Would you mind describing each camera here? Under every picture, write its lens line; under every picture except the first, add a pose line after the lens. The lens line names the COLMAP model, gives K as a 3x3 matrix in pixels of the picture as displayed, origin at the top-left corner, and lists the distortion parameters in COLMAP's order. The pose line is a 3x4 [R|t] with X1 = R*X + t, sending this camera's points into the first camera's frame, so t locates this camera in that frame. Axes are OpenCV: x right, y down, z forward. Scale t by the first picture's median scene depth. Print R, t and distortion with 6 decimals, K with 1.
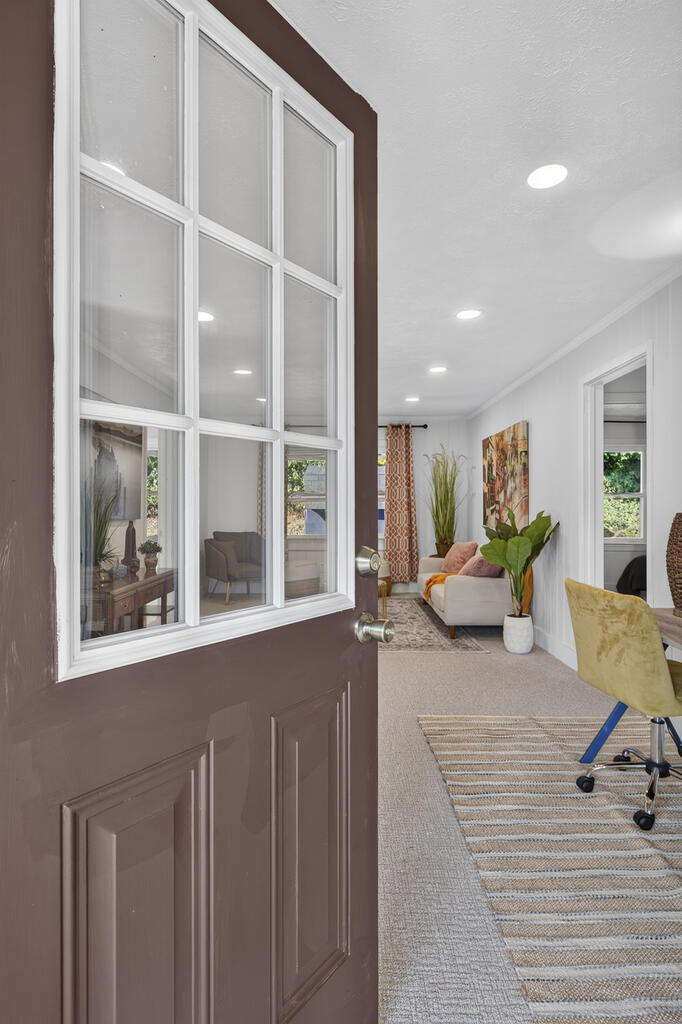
lens RADIAL K [[567.8, 0, 341.0], [0, 567.8, 512.0], [0, 0, 1]] dist [0.000475, 0.000148]
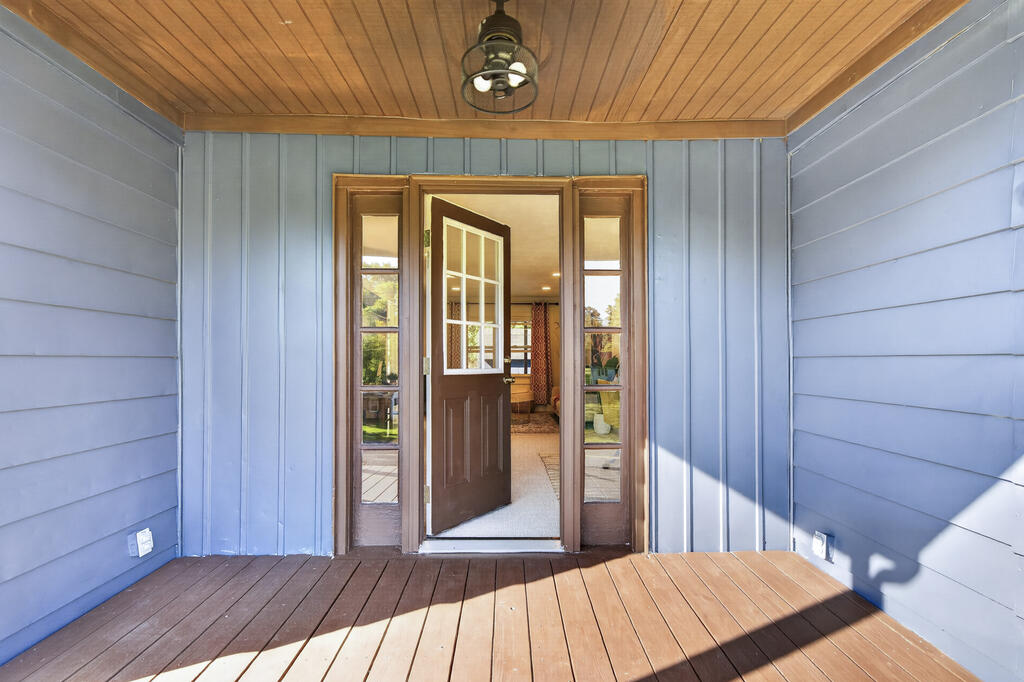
lens RADIAL K [[447.8, 0, 510.9], [0, 447.8, 356.4], [0, 0, 1]] dist [0.000080, 0.000004]
pose [[0.999868, 0.000607, 0.016208, 0.003949], [-0.000317, 0.999840, -0.017906, 0.019289], [-0.016216, 0.017899, 0.999708, -0.290594]]
